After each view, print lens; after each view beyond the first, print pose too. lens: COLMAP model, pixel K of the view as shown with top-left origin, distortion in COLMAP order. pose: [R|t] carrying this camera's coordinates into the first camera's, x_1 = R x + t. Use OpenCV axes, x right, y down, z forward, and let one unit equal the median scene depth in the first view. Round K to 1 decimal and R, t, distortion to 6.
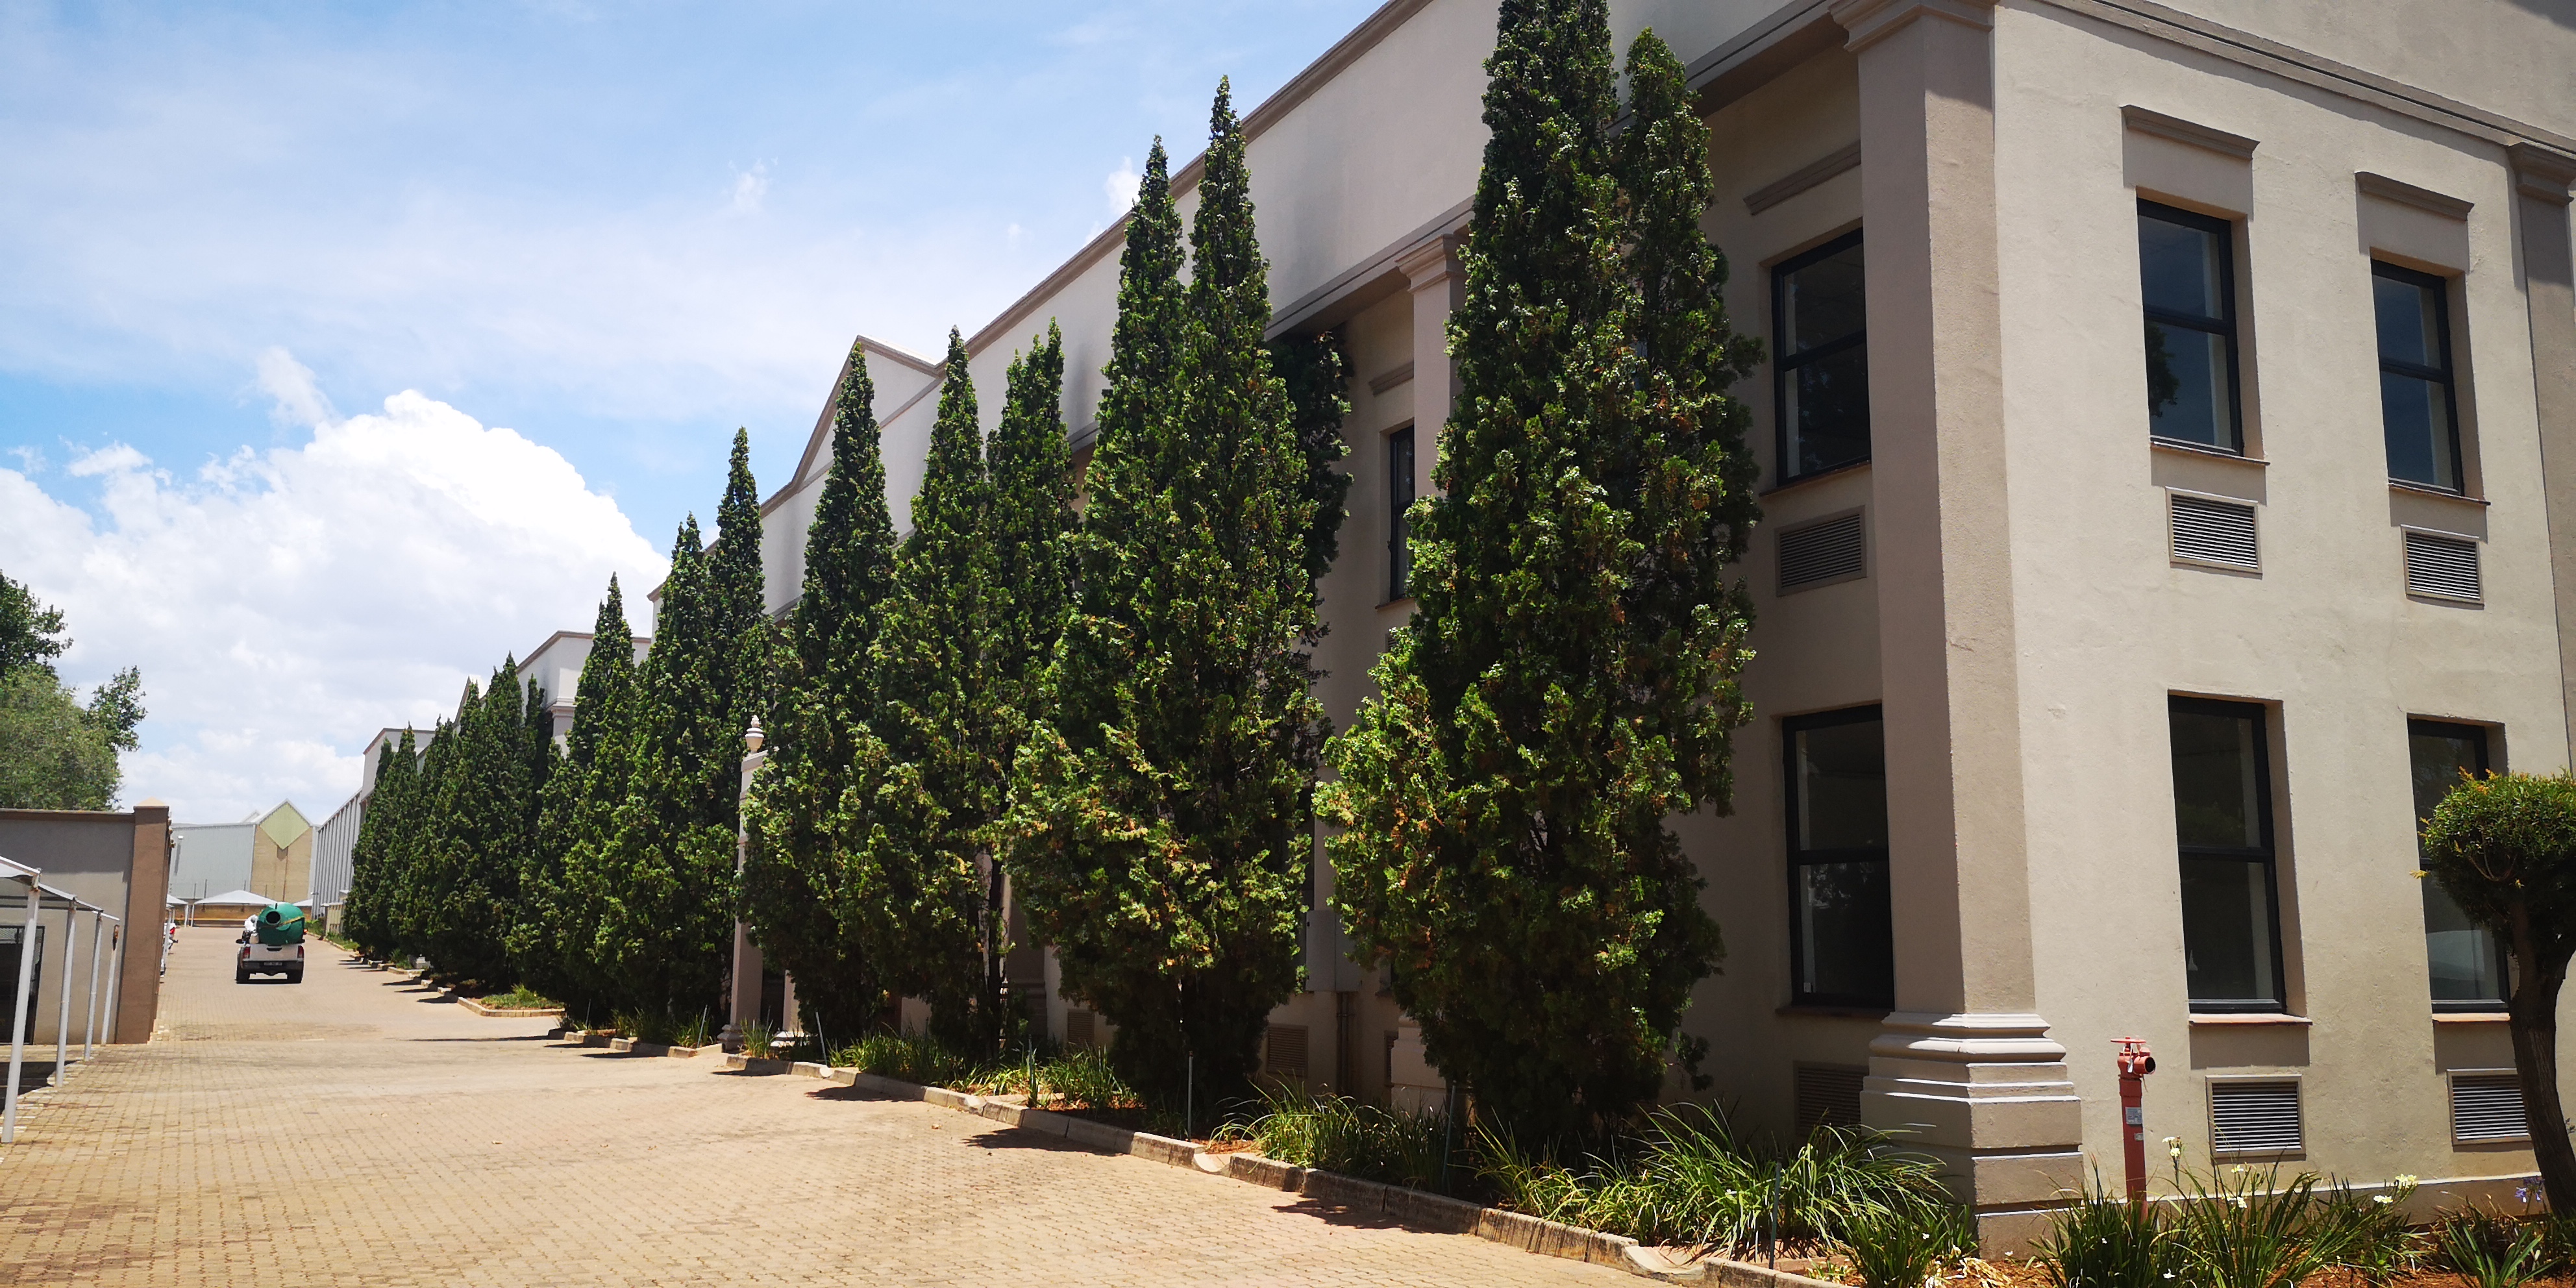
lens RADIAL K [[2009.4, 0, 1296.2], [0, 2009.4, 651.0], [0, 0, 1]] dist [0.096923, -0.136011]
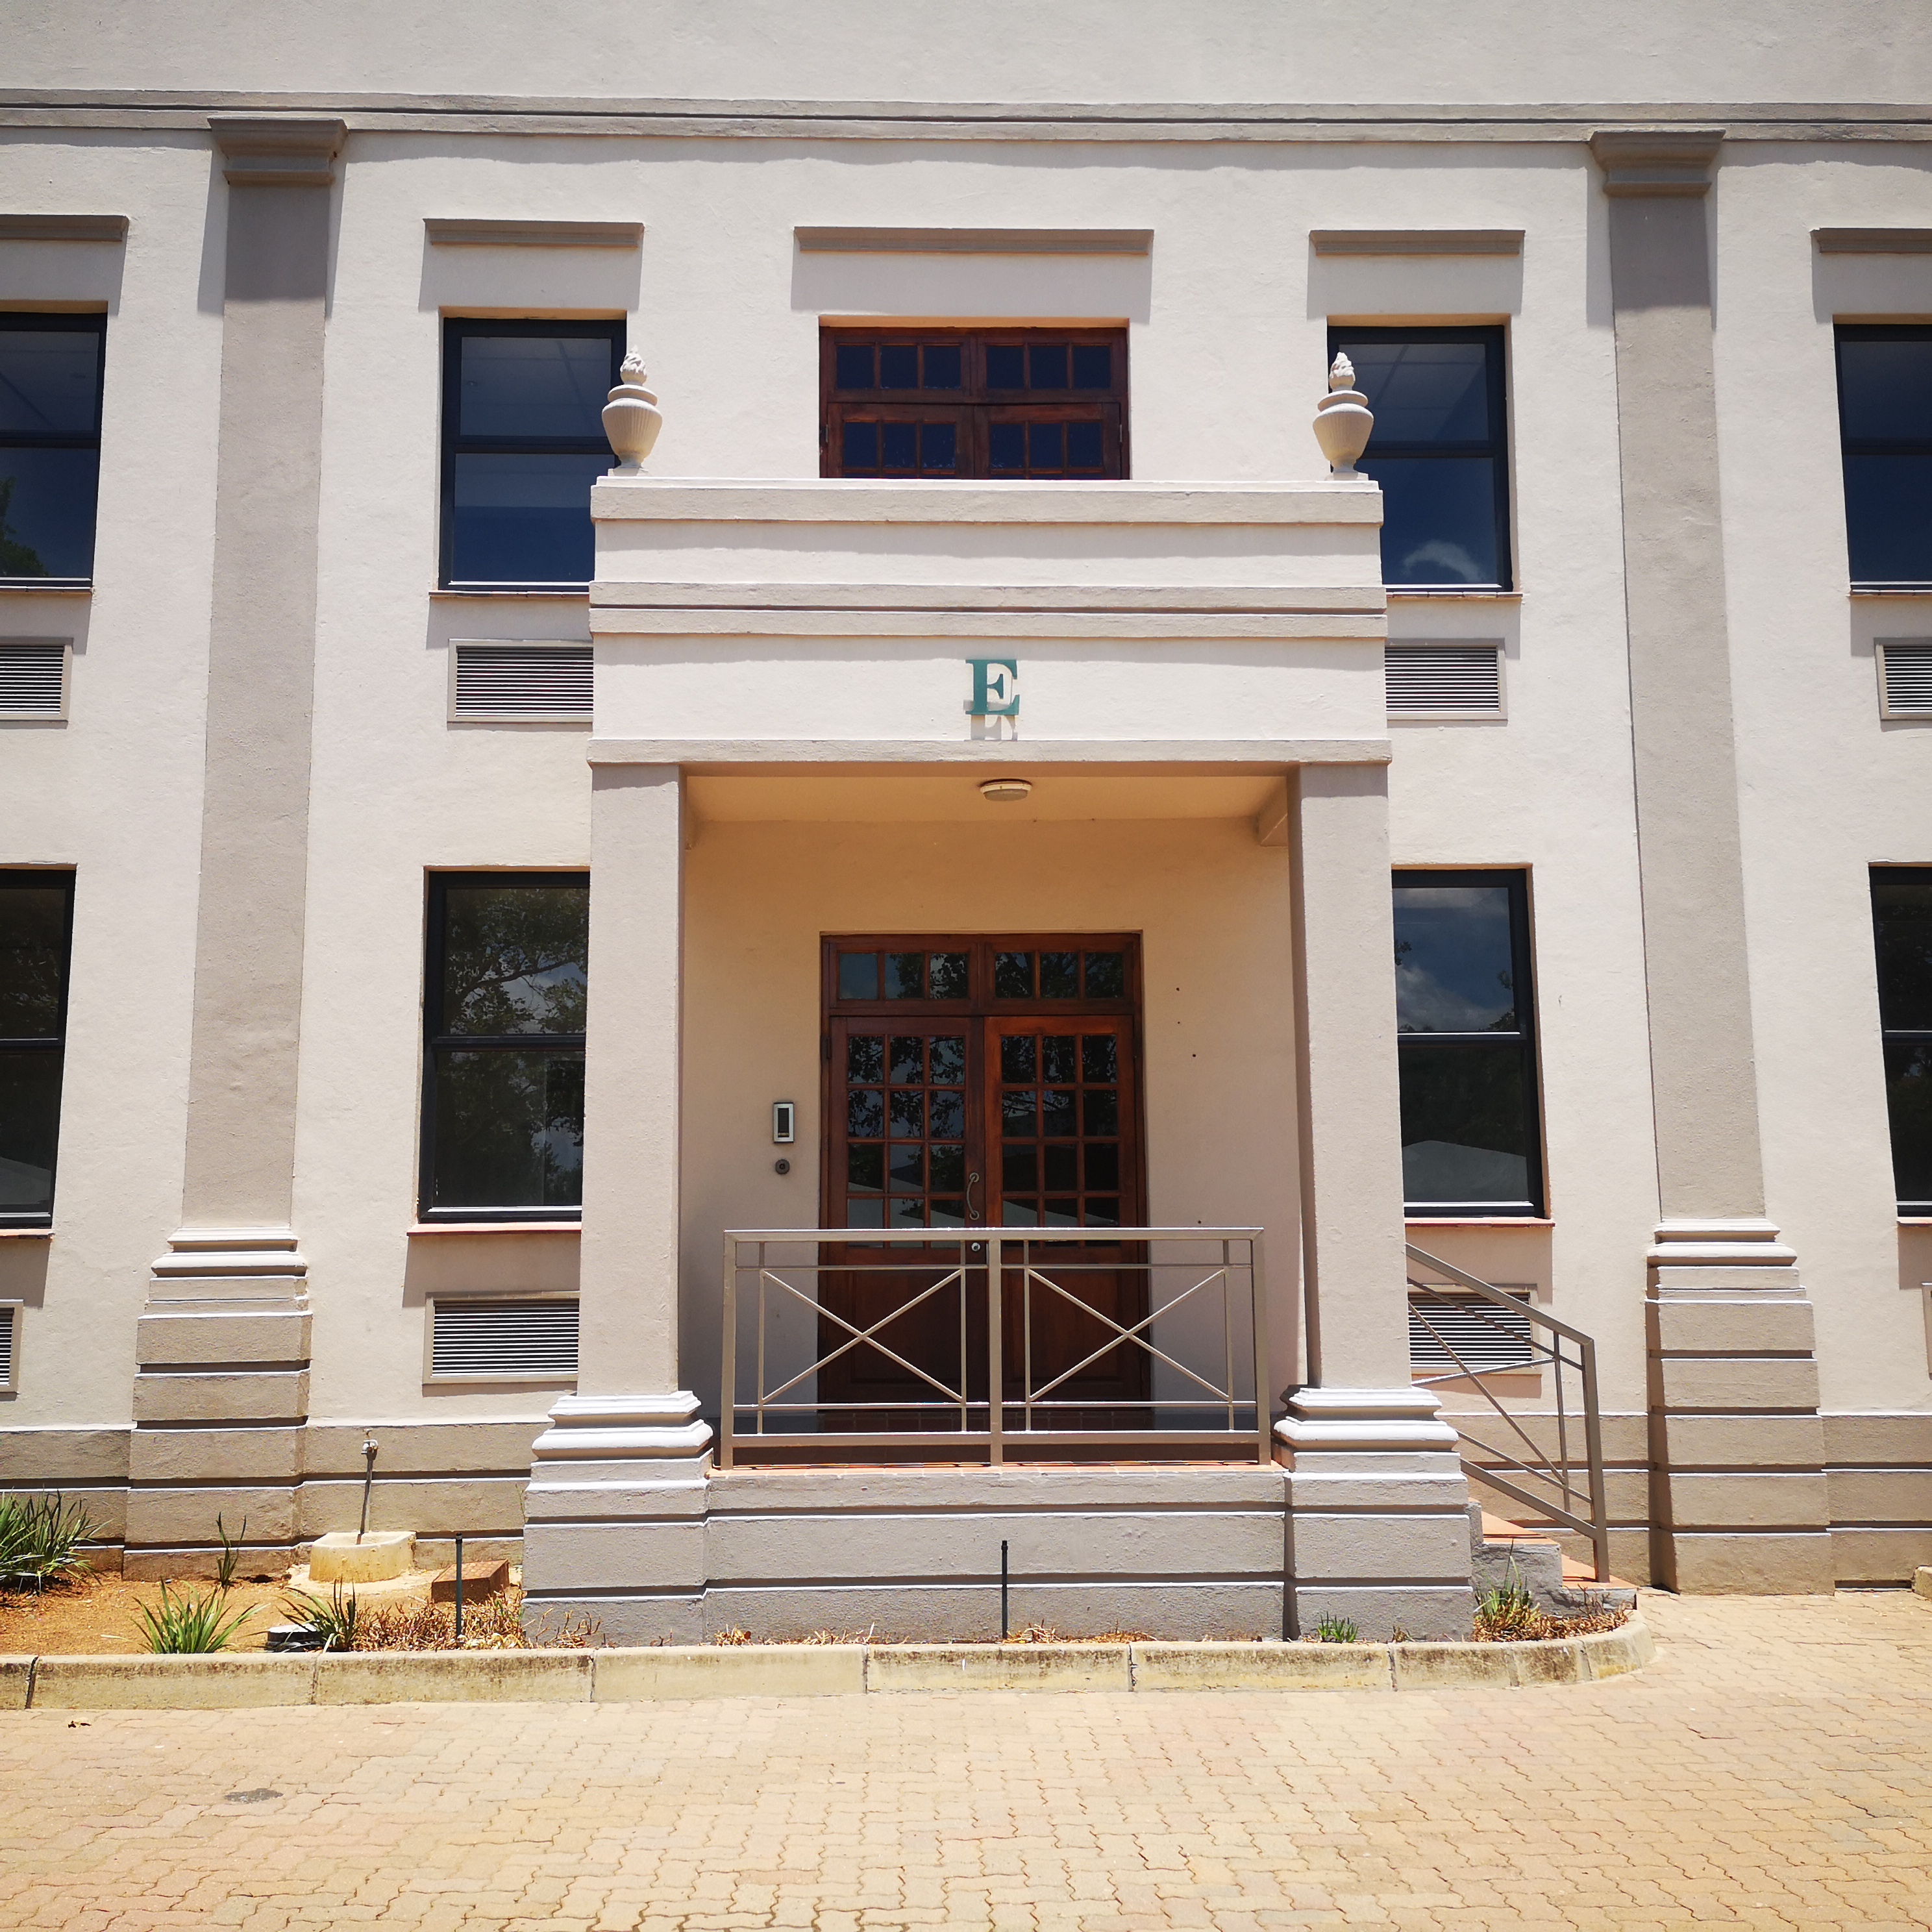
lens RADIAL K [[1561.2, 0, 966.2], [0, 1561.2, 1006.8], [0, 0, 1]] dist [0.012045, 0.006879]
pose [[0.894789, -0.062553, -0.442085, 0.729574], [0.081754, 0.996352, 0.024492, 0.064561], [0.438940, -0.058057, 0.896639, 0.373199]]
